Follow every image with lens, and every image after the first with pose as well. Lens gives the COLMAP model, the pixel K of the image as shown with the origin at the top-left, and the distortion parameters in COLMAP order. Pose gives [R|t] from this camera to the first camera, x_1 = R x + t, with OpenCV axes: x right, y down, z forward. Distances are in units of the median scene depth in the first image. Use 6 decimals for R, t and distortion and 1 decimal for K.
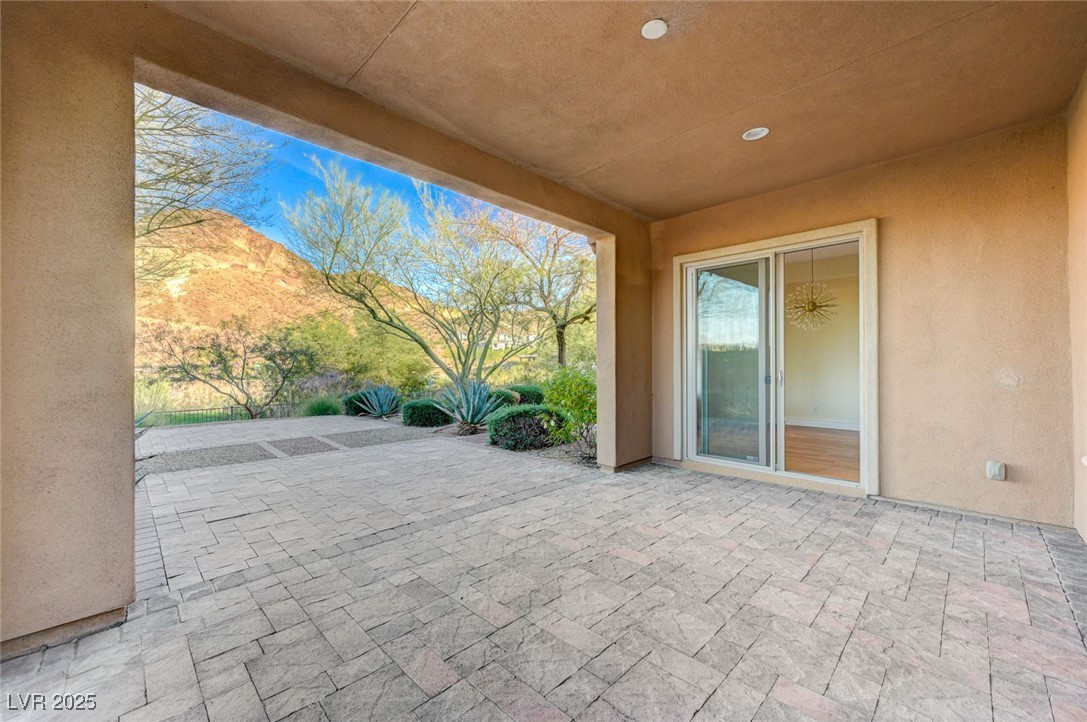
lens RADIAL K [[435.3, 0, 547.8], [0, 435.3, 363.4], [0, 0, 1]] dist [0.005205, -0.000504]
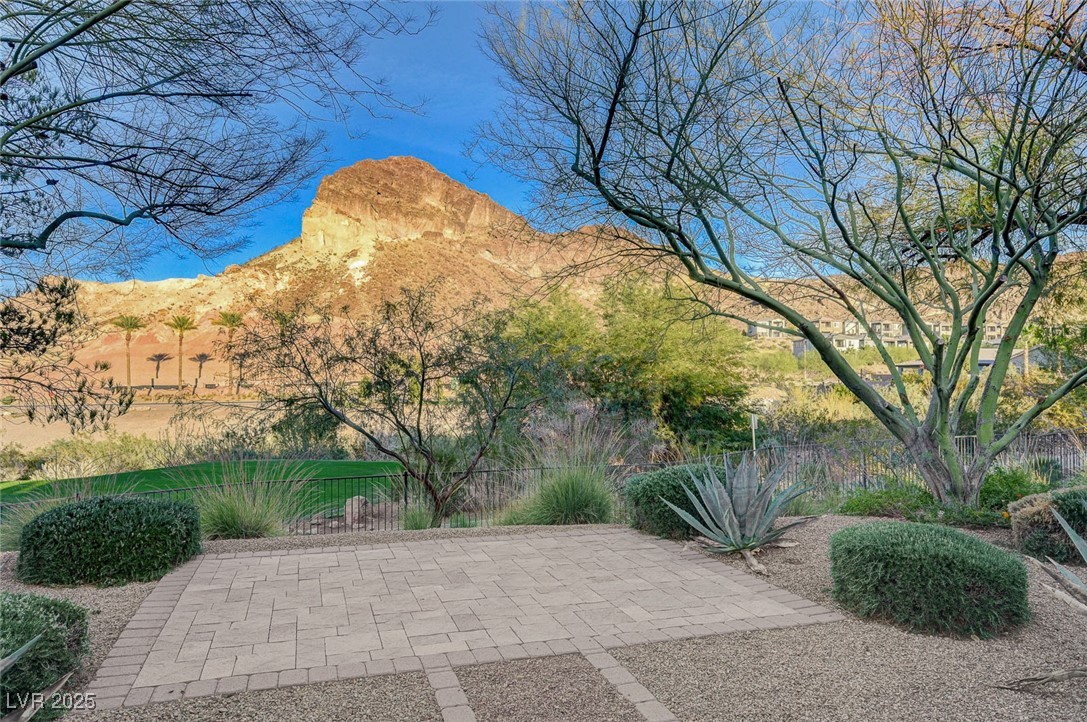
lens RADIAL K [[755.1, 0, 543.1], [0, 755.1, 362.8], [0, 0, 1]] dist [0.004895, 0.000125]
pose [[0.890581, -0.010401, -0.454707, -0.200102], [0.001903, 0.999815, -0.019144, -0.012972], [0.454822, 0.016184, 0.890436, 0.319452]]
